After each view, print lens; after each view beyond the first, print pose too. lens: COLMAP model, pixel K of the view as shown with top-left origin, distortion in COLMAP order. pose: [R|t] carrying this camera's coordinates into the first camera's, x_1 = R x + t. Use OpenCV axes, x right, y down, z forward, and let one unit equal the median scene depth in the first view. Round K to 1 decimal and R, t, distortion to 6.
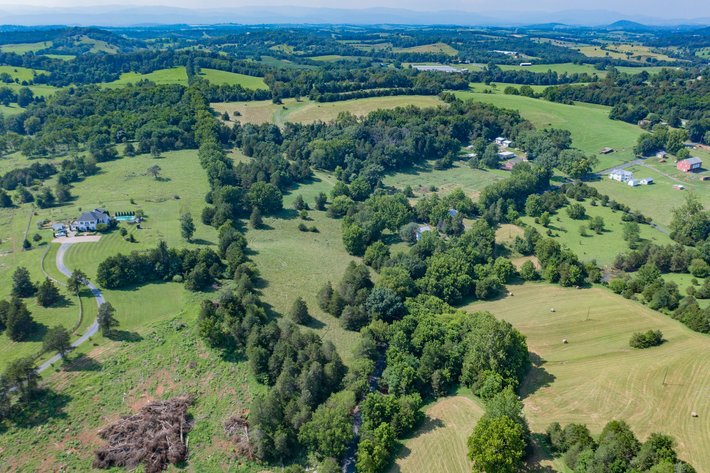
lens RADIAL K [[559.1, 0, 357.0], [0, 559.1, 235.1], [0, 0, 1]] dist [-0.013154, 0.001579]
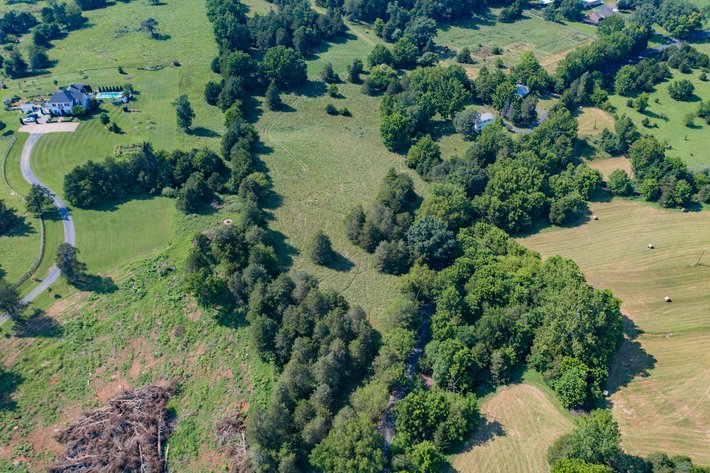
lens RADIAL K [[559.1, 0, 357.0], [0, 559.1, 235.1], [0, 0, 1]] dist [-0.013154, 0.001579]
pose [[0.997343, 0.039252, -0.061376, -0.003325], [-0.019904, 0.957205, 0.288726, -0.056054], [0.070083, -0.286737, 0.955443, 0.146793]]
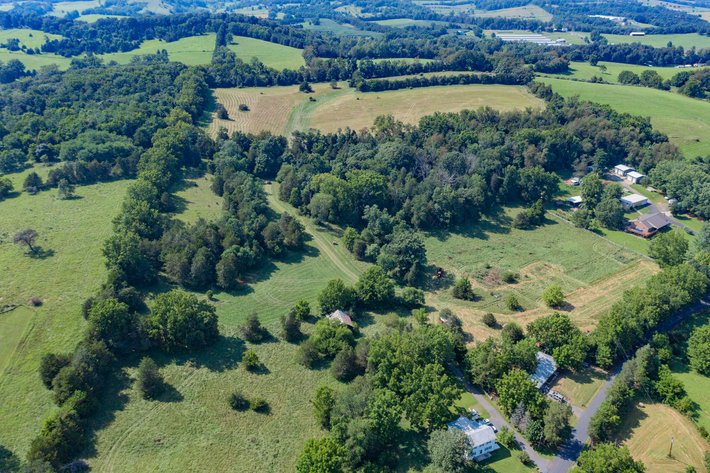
lens RADIAL K [[559.1, 0, 357.0], [0, 559.1, 235.1], [0, 0, 1]] dist [-0.013154, 0.001579]
pose [[0.990319, 0.061373, -0.124502, 0.048345], [-0.053160, 0.996251, 0.068256, -0.155135], [0.128224, -0.060977, 0.989869, 0.405603]]
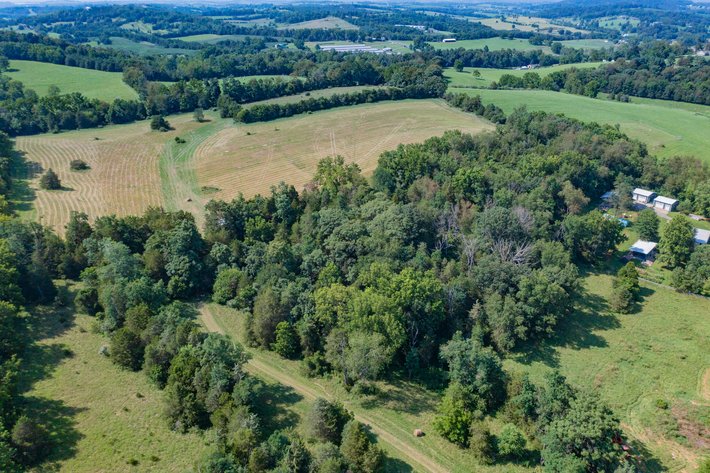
lens RADIAL K [[559.1, 0, 357.0], [0, 559.1, 235.1], [0, 0, 1]] dist [-0.013154, 0.001579]
pose [[0.971296, -0.097906, 0.216792, -0.138038], [0.090007, 0.994876, 0.046041, -0.228442], [-0.220189, -0.025206, 0.975132, 0.711382]]
